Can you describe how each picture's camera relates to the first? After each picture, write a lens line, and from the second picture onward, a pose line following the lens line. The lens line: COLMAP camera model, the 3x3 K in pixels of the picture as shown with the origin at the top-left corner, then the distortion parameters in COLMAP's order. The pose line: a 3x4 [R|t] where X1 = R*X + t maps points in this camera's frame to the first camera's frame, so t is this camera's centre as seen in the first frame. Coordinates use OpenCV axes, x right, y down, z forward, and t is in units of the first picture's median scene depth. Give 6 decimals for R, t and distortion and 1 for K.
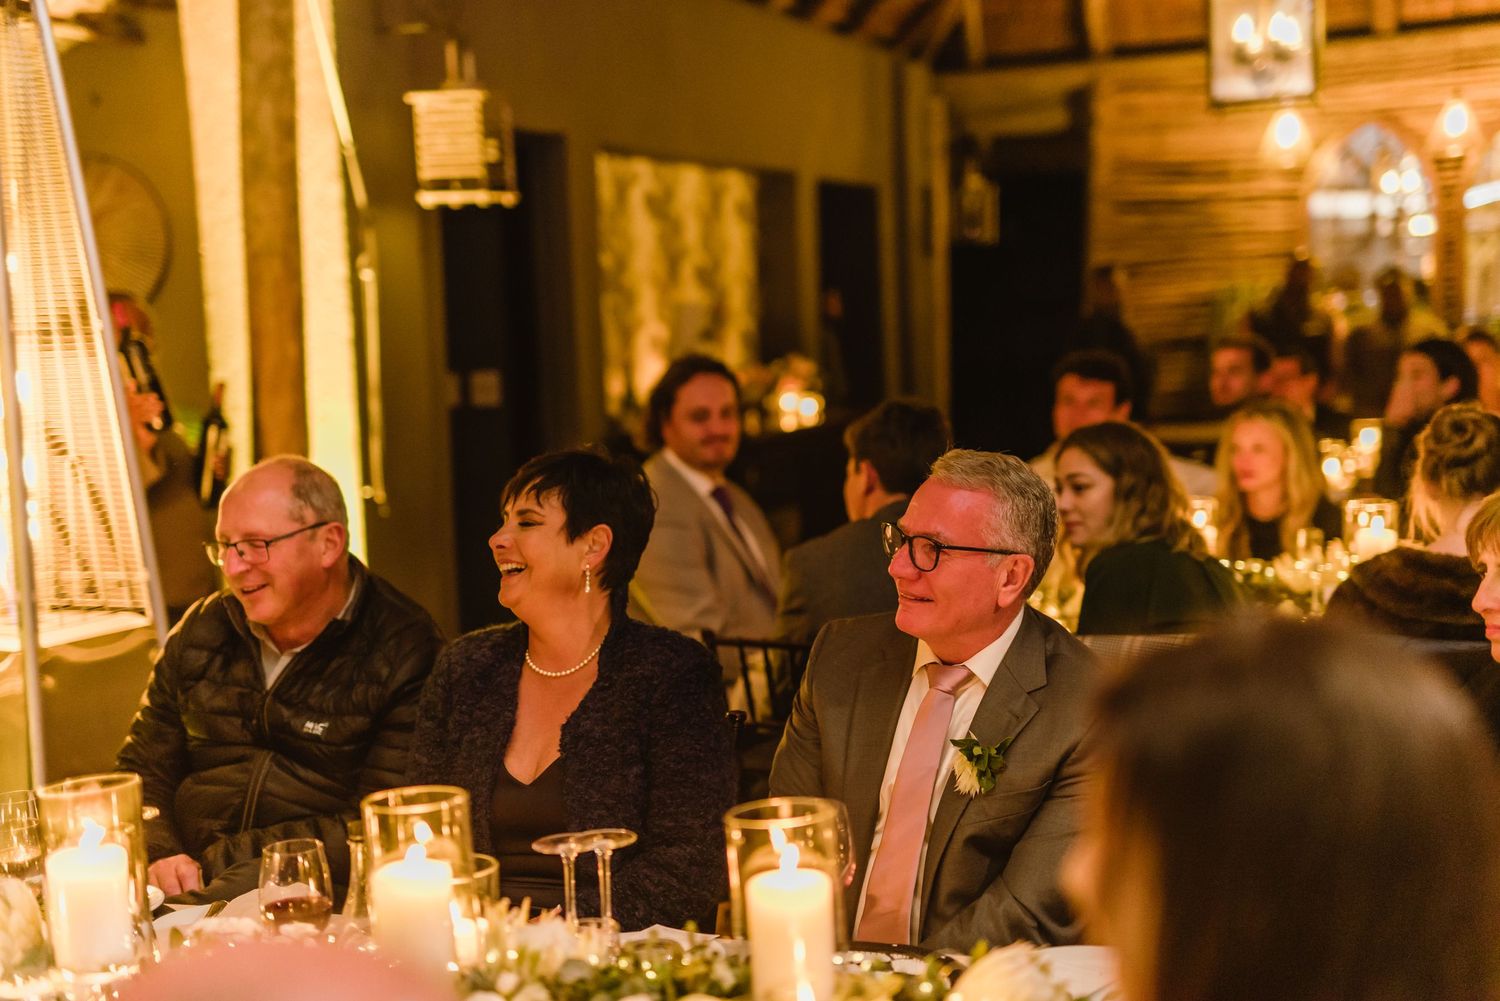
lens RADIAL K [[2110.6, 0, 748.9], [0, 2110.6, 504.9], [0, 0, 1]] dist [0.121711, 0.039877]
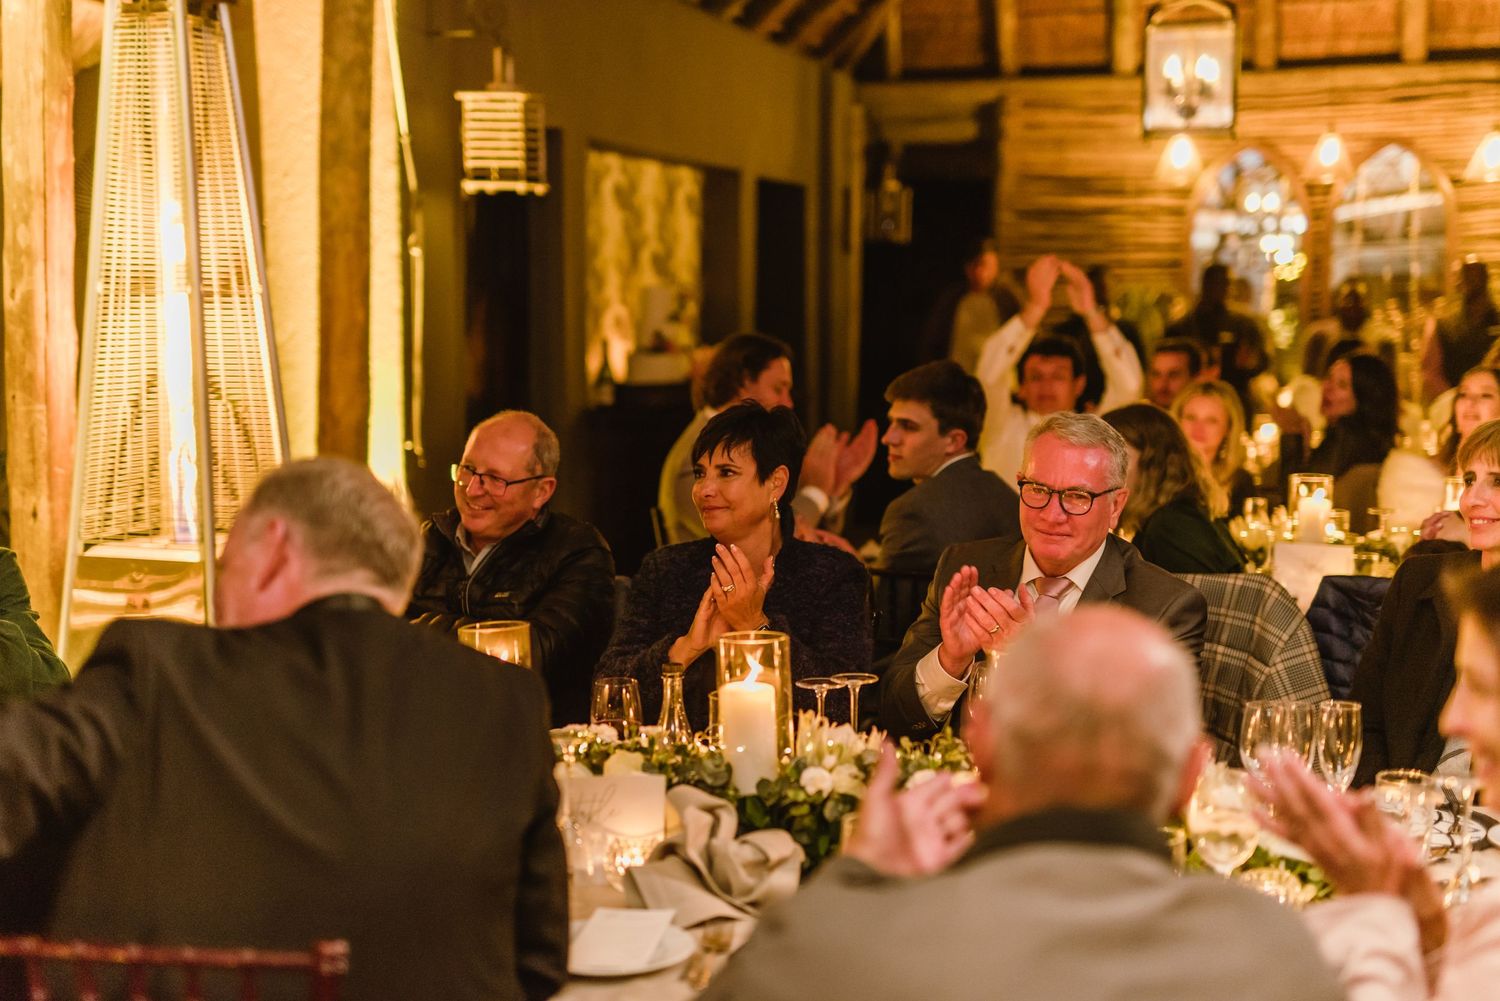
lens RADIAL K [[2110.6, 0, 748.9], [0, 2110.6, 504.9], [0, 0, 1]] dist [0.121711, 0.039877]
pose [[0.996137, 0.032260, 0.081675, -0.057532], [-0.032753, 0.999452, 0.004698, 0.009031], [-0.081478, -0.007355, 0.996648, -0.083553]]
